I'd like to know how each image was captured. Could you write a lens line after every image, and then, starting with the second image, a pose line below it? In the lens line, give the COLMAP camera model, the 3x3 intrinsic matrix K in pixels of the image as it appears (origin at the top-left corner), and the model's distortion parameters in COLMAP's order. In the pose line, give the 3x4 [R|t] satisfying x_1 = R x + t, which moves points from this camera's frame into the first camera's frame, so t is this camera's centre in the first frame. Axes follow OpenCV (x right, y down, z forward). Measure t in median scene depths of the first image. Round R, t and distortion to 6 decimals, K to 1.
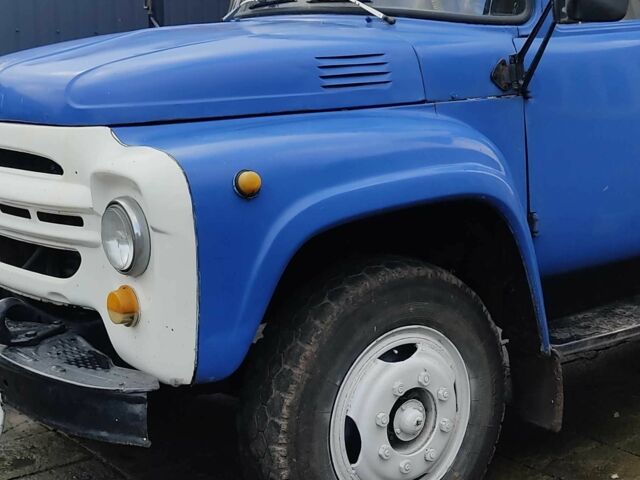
lens RADIAL K [[1044.1, 0, 319.5], [0, 1044.1, 241.3], [0, 0, 1]] dist [0.105079, 0.000000]
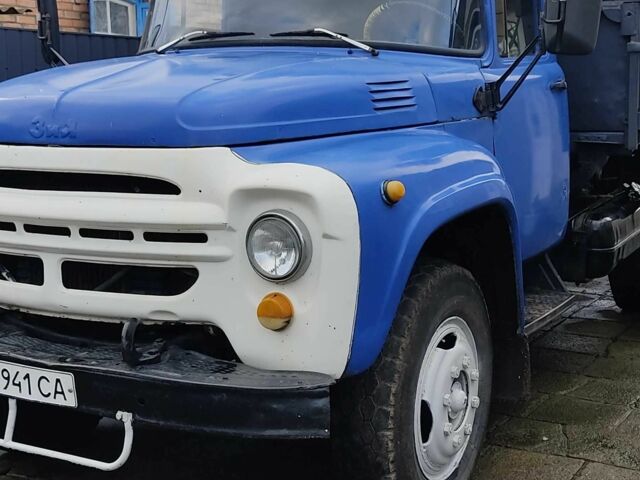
lens RADIAL K [[1044.1, 0, 319.1], [0, 1044.1, 241.1], [0, 0, 1]] dist [0.105079, 0.000000]
pose [[0.922184, -0.054644, 0.382871, -0.497614], [0.069598, 0.997254, -0.025304, 0.017658], [-0.380437, 0.049982, 0.923455, -0.003591]]
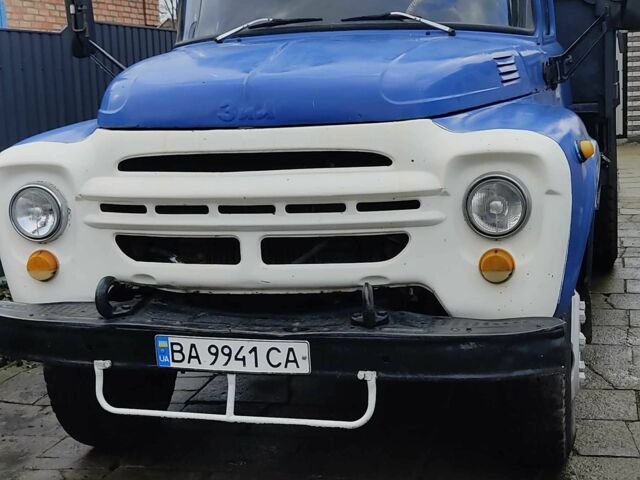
lens RADIAL K [[1044.1, 0, 320.9], [0, 1044.1, 236.8], [0, 0, 1]] dist [0.105079, 0.000000]
pose [[0.791920, -0.118215, 0.599072, -0.939494], [0.147749, 0.989025, -0.000146, 0.000502], [-0.592480, 0.088628, 0.800695, 0.161992]]
